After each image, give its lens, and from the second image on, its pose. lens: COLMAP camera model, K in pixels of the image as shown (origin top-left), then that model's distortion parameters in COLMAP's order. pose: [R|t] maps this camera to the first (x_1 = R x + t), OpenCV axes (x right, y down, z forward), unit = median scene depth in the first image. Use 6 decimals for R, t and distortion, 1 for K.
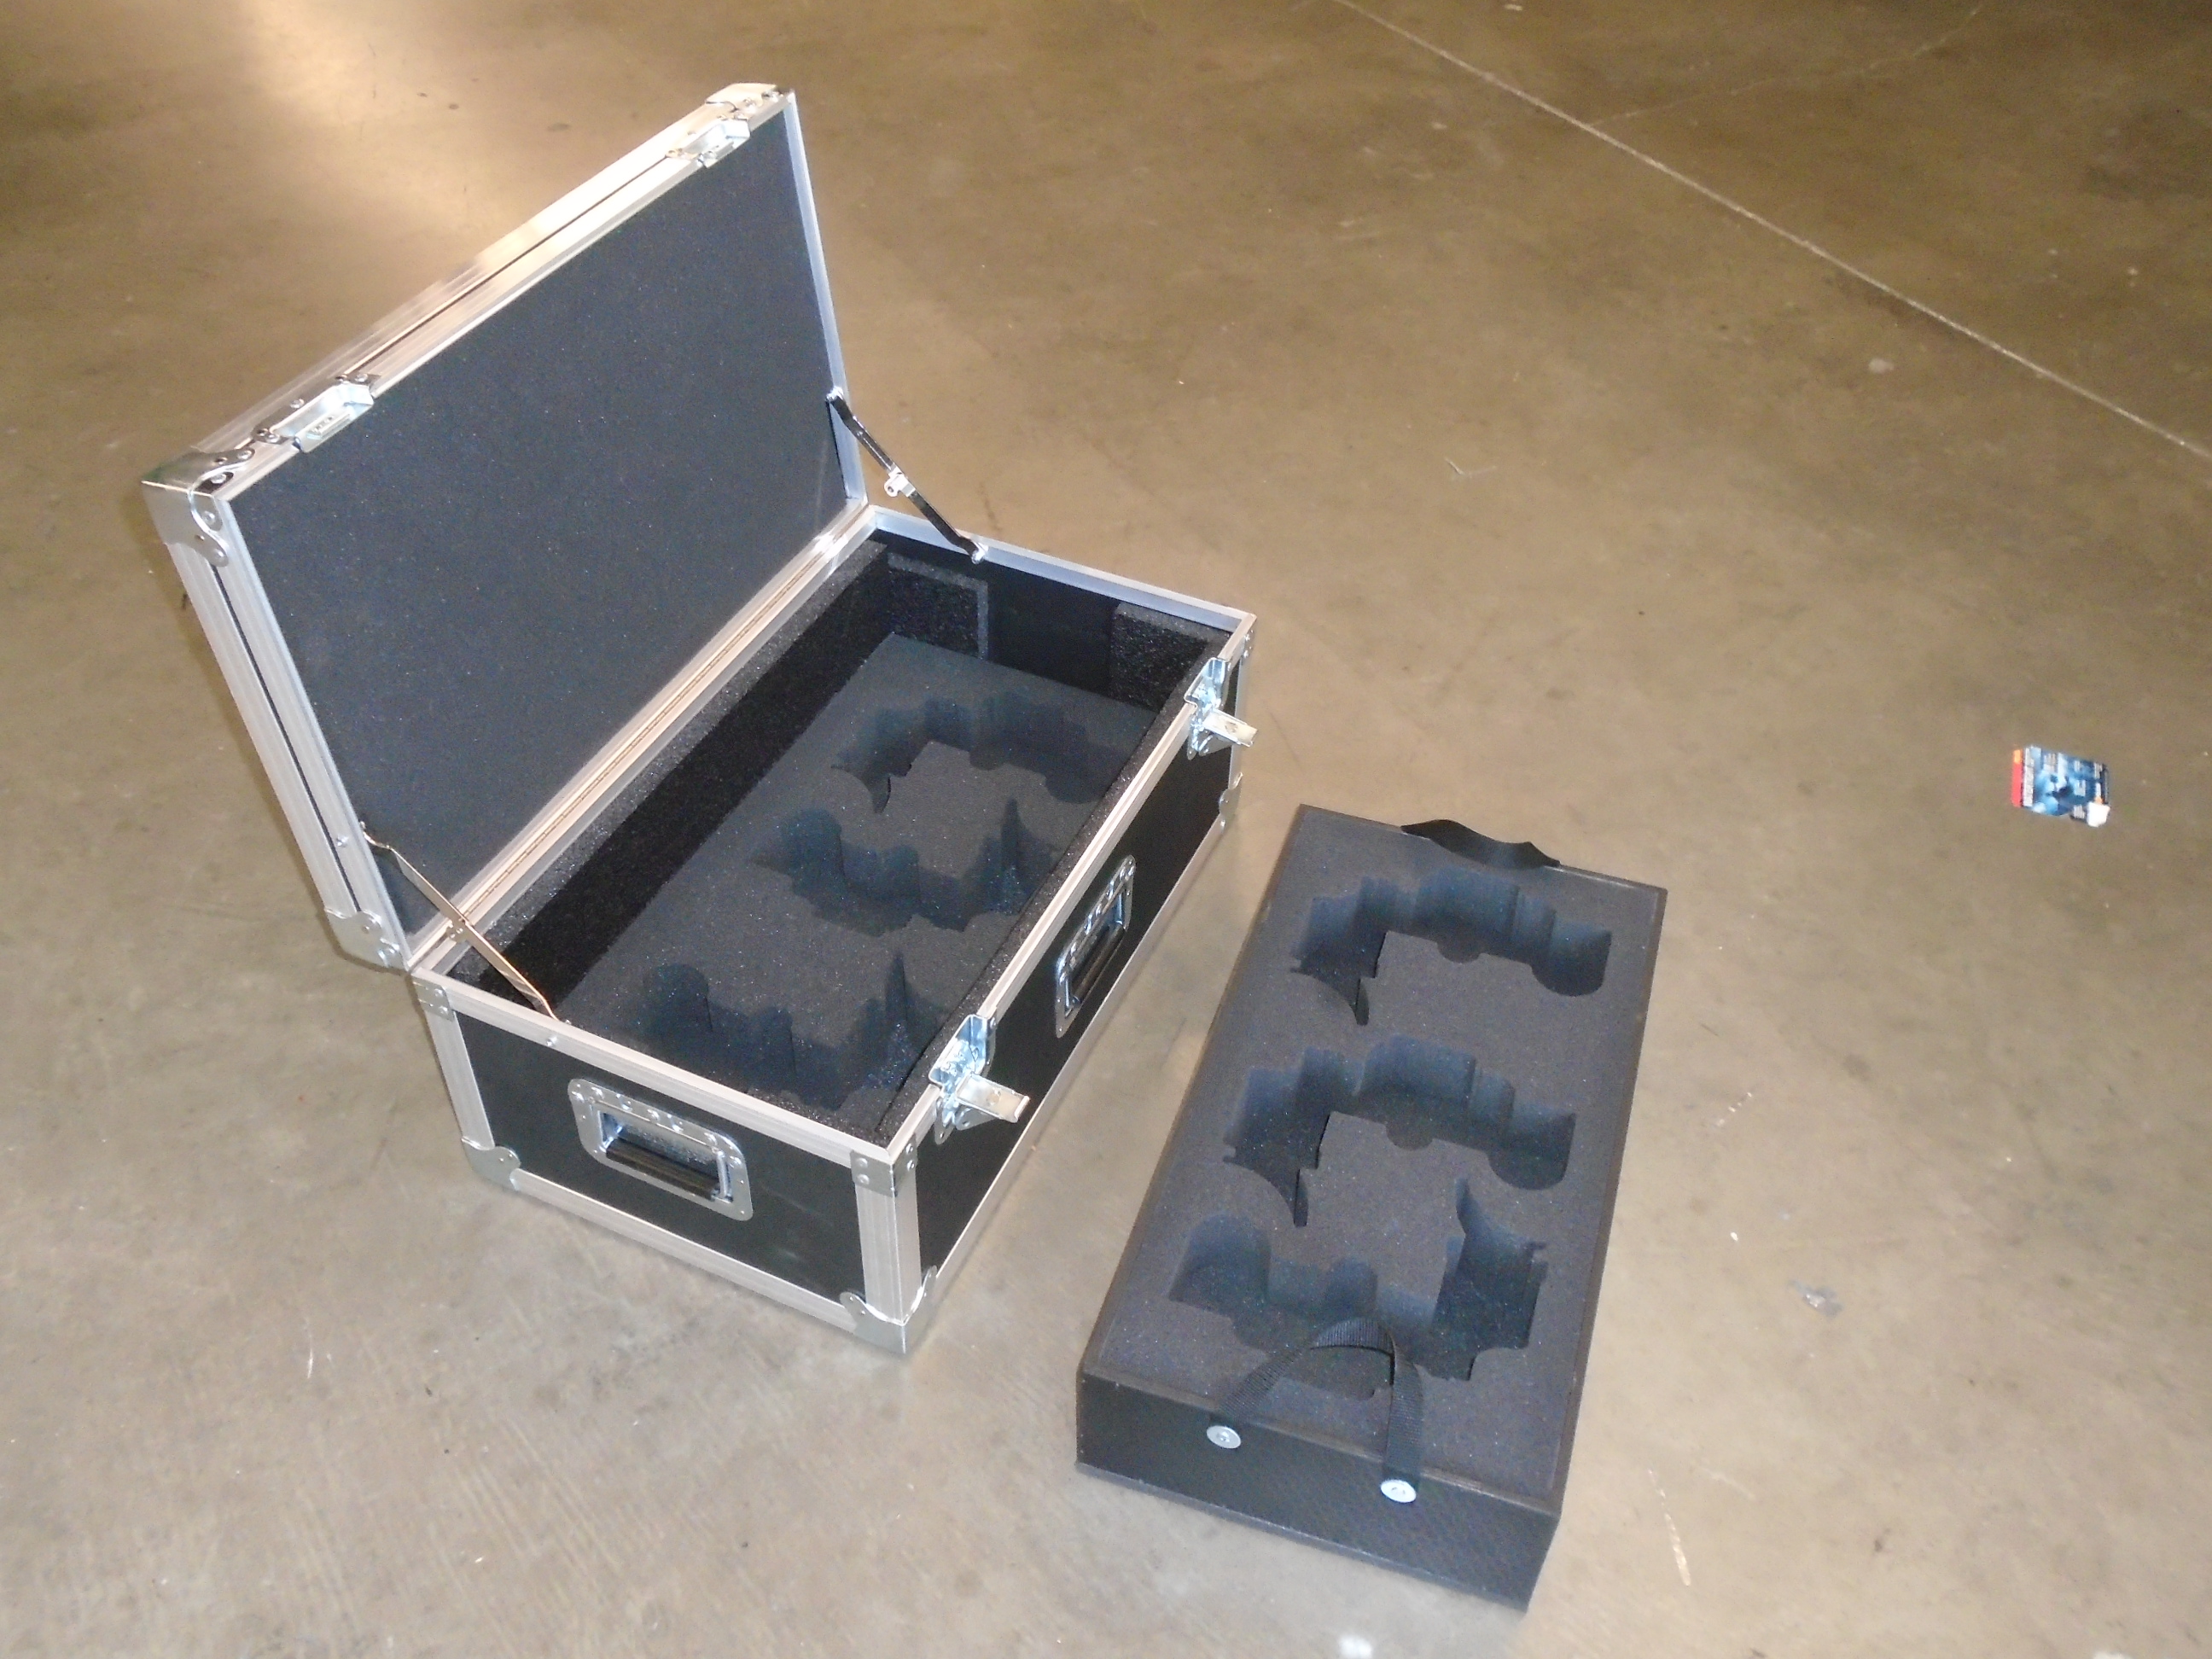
lens RADIAL K [[1964.7, 0, 1108.7], [0, 1964.7, 822.9], [0, 0, 1]] dist [0.002916, -0.001689]
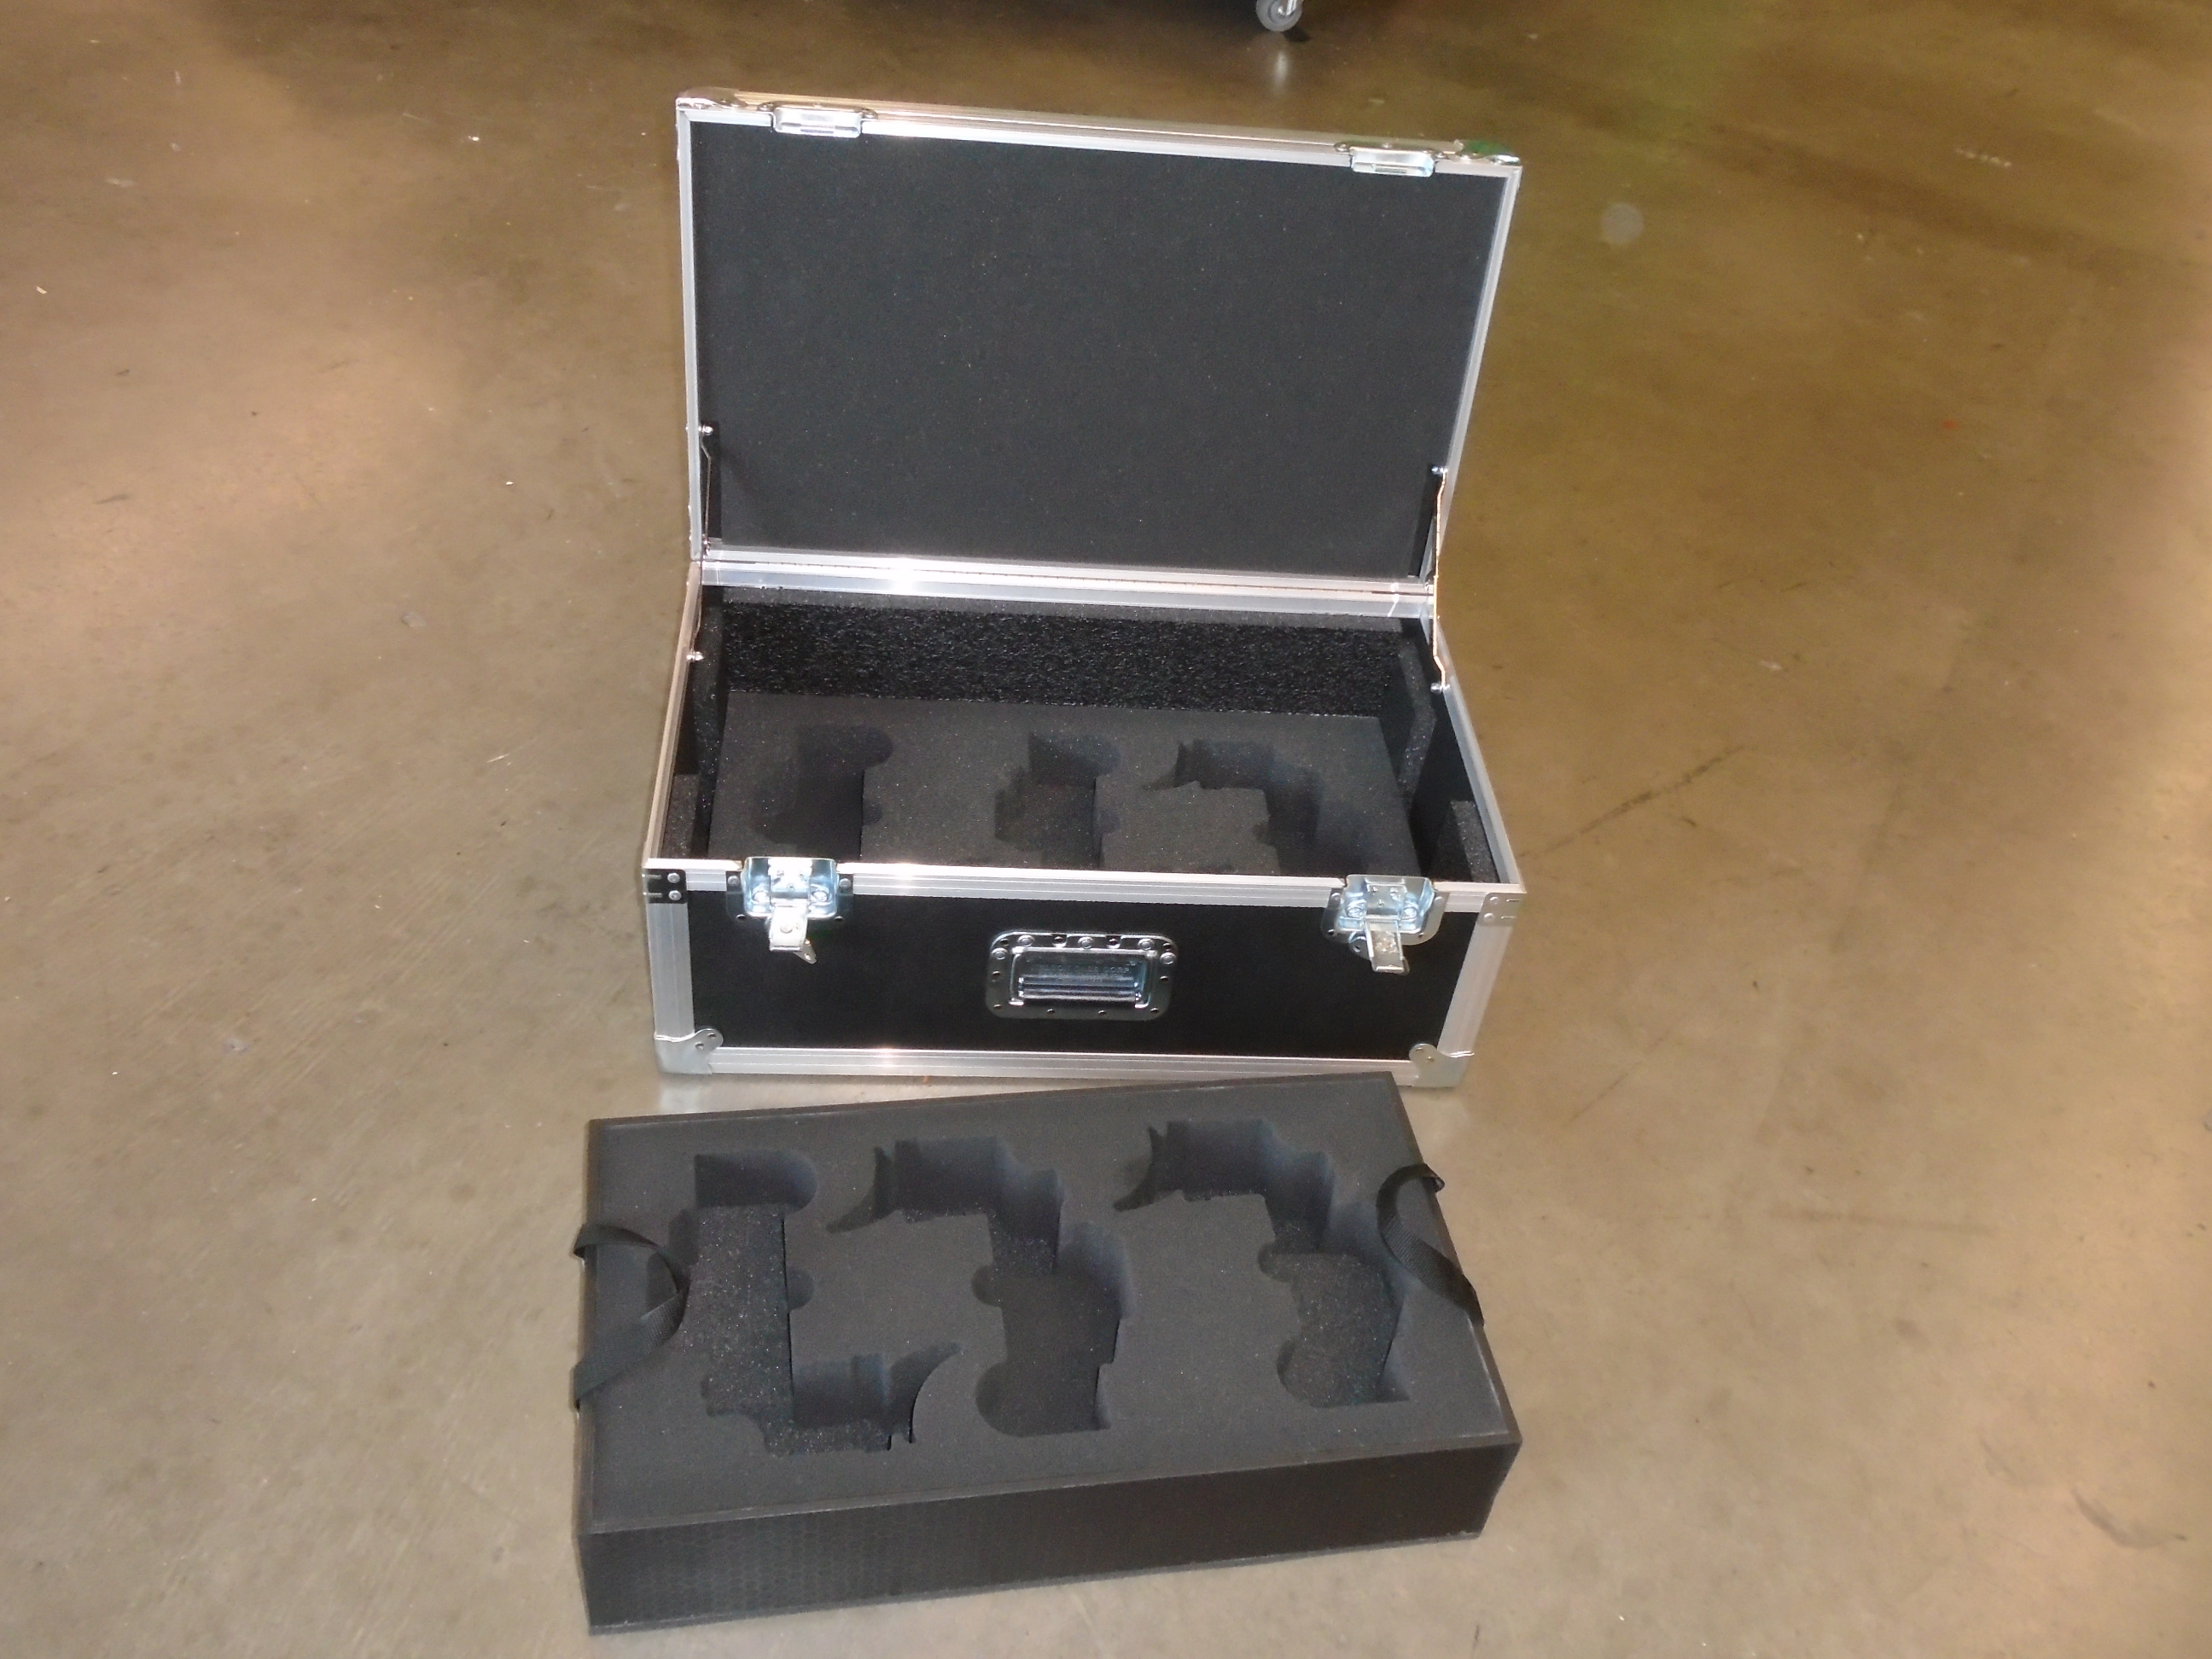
lens RADIAL K [[1983.4, 0, 1106.0], [0, 1983.4, 829.5], [0, 0, 1]] dist [0.030283, -0.006787]
pose [[0.468098, 0.606817, -0.642384, 0.597452], [-0.661526, 0.722608, 0.200551, -0.200482], [0.585890, 0.331076, 0.739677, 0.252571]]
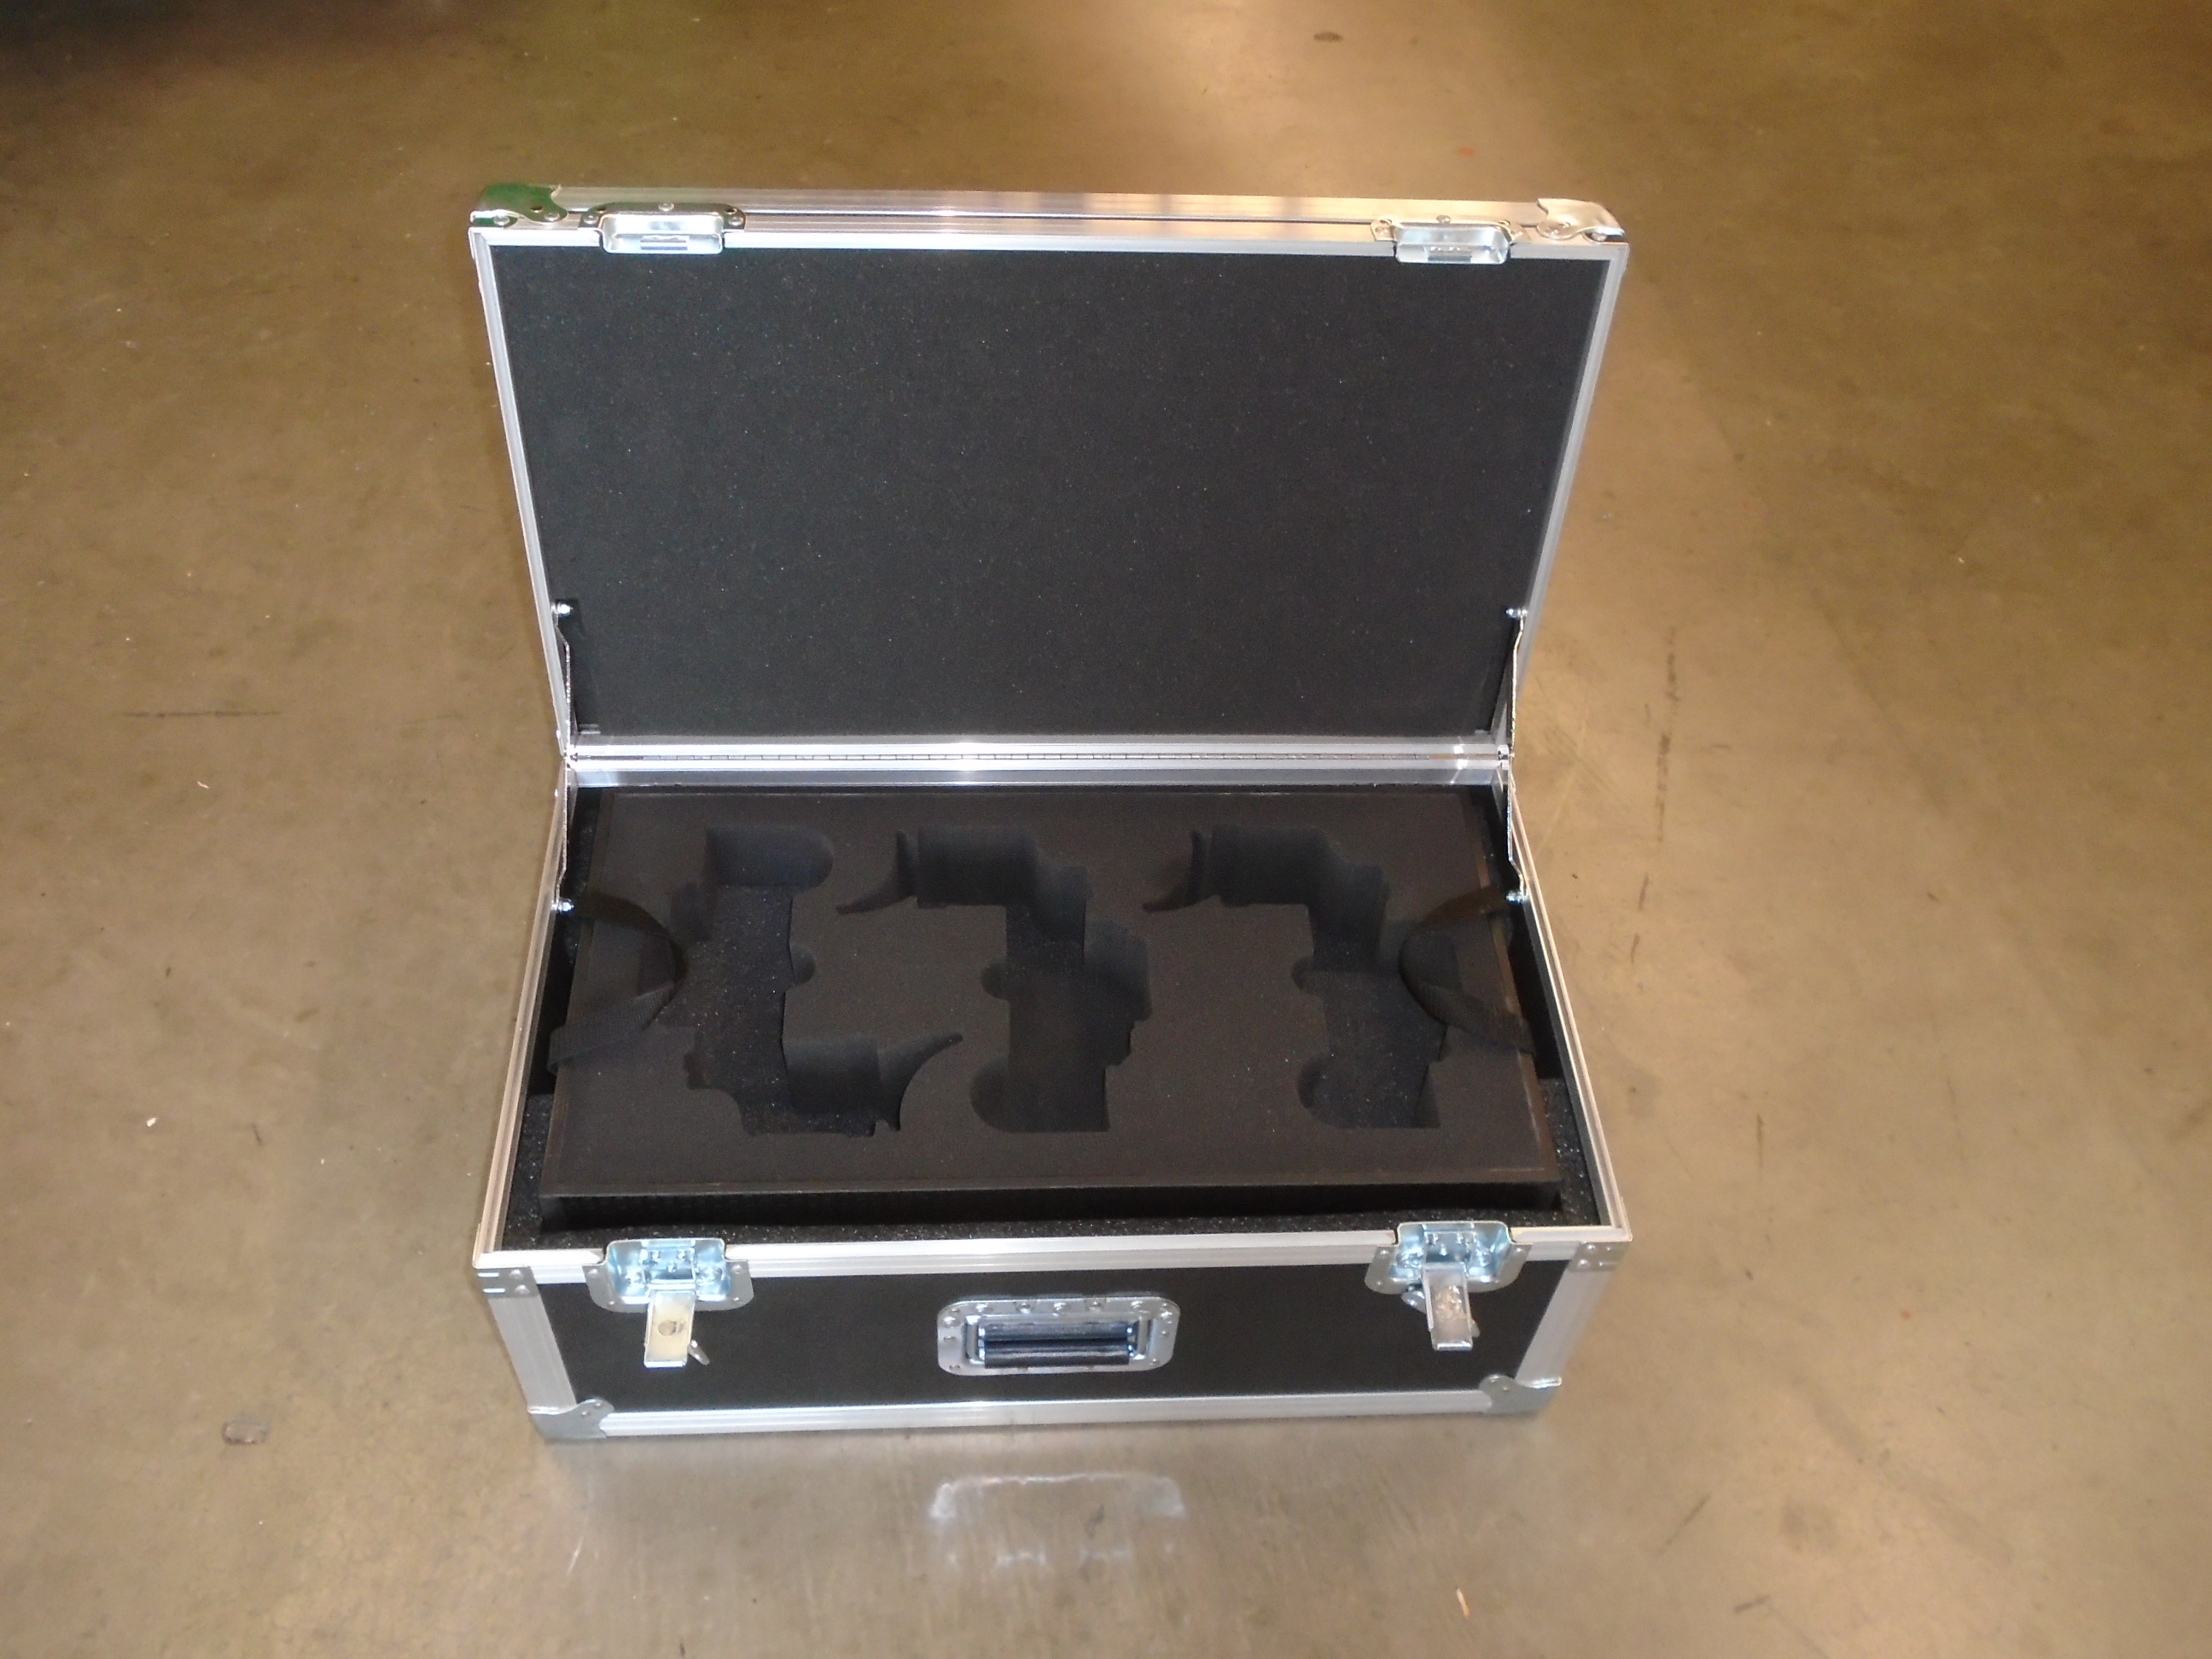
lens RADIAL K [[1958.5, 0, 1109.9], [0, 1958.5, 822.2], [0, 0, 1]] dist [-0.001709, 0.002357]
pose [[0.914258, 0.320315, -0.248053, -0.074595], [-0.299495, 0.946695, 0.118622, -0.183068], [0.272827, -0.034160, 0.961457, 0.227814]]
